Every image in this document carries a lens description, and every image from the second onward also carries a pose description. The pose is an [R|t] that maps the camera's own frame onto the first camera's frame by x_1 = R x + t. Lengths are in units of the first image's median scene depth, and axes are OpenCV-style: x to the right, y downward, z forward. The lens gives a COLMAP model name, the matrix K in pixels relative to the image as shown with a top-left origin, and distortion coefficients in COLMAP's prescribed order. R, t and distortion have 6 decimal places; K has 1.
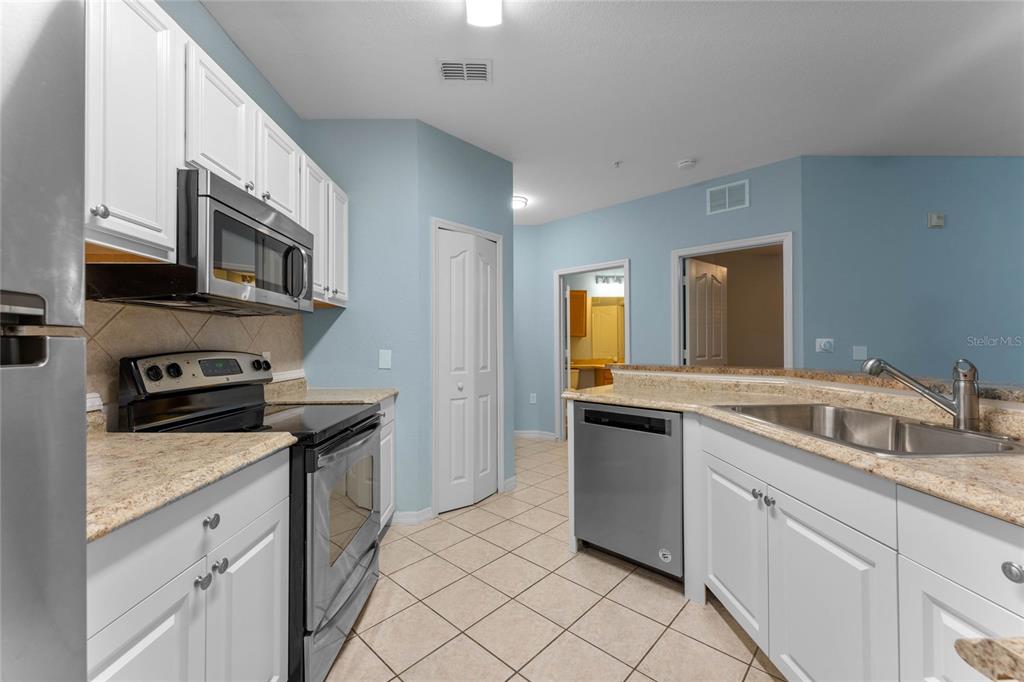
lens RADIAL K [[398.3, 0, 496.0], [0, 398.3, 340.2], [0, 0, 1]] dist [0.001233, 0.000028]
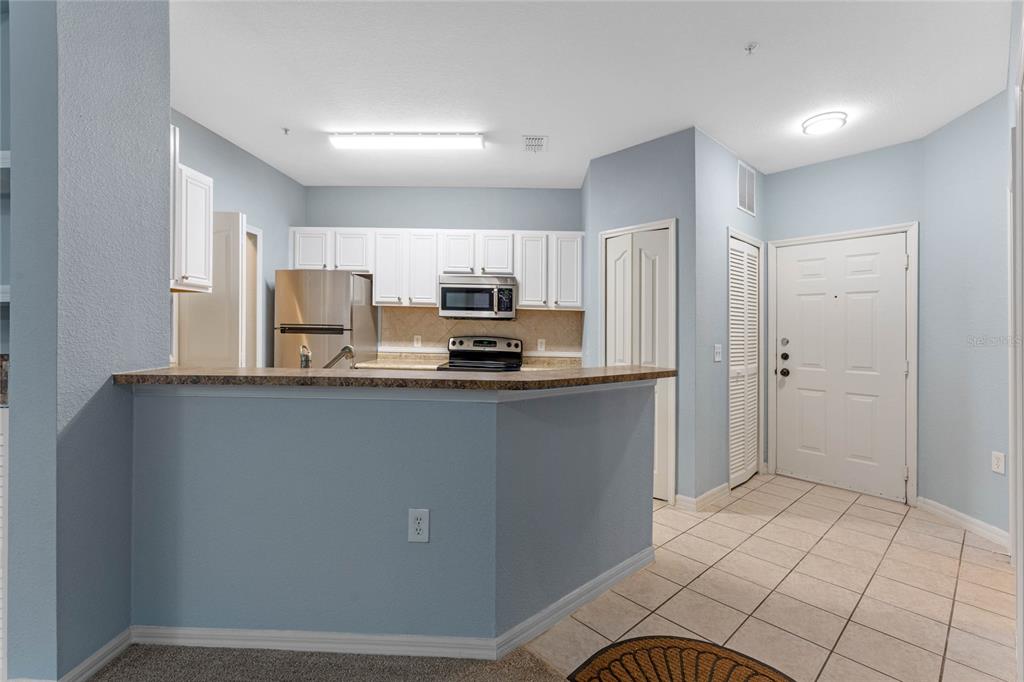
lens RADIAL K [[456.4, 0, 510.4], [0, 456.4, 306.7], [0, 0, 1]] dist [-0.003123, -0.000159]
pose [[-0.060891, -0.044161, -0.997167, 1.368444], [-0.000936, 0.999023, -0.044186, -0.022139], [0.998144, -0.001757, -0.060873, 0.885672]]
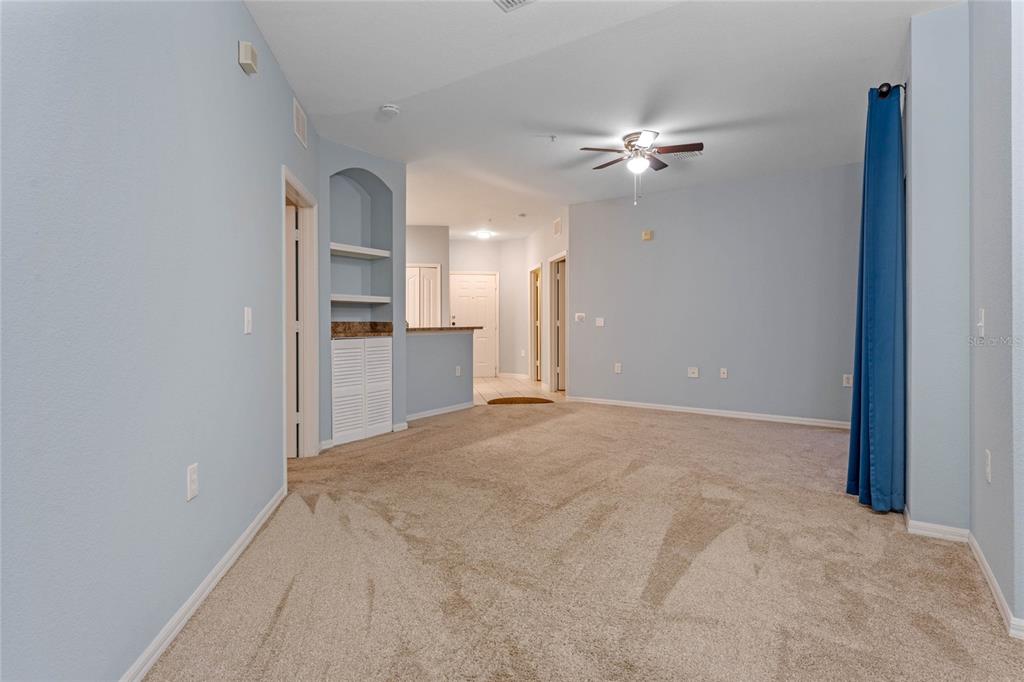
lens RADIAL K [[492.5, 0, 493.3], [0, 492.5, 332.3], [0, 0, 1]] dist [-0.001077, -0.000033]
pose [[0.790131, 0.017458, -0.612689, 2.308597], [0.005833, 0.999335, 0.035998, -0.003190], [0.612910, -0.032017, 0.789504, -1.097380]]
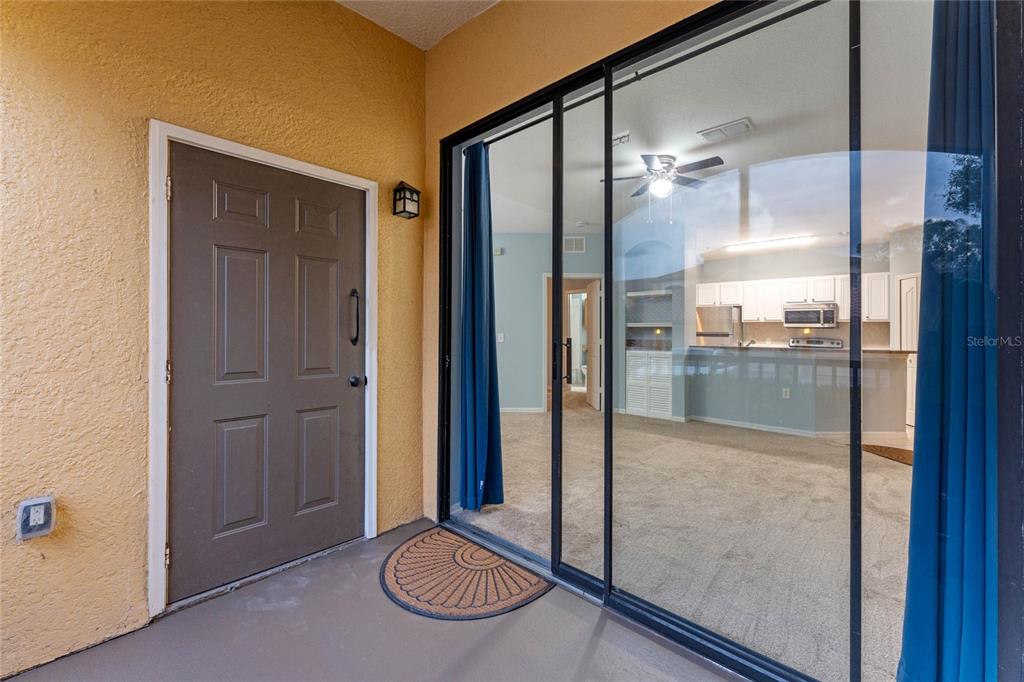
lens RADIAL K [[424.1, 0, 512.0], [0, 424.1, 341.0], [0, 0, 1]] dist [0.001189, 0.000052]
pose [[-0.680262, 0.011619, -0.732877, 3.107458], [0.006716, 0.999931, 0.009618, -0.006026], [0.732939, 0.001621, -0.680293, 1.132950]]
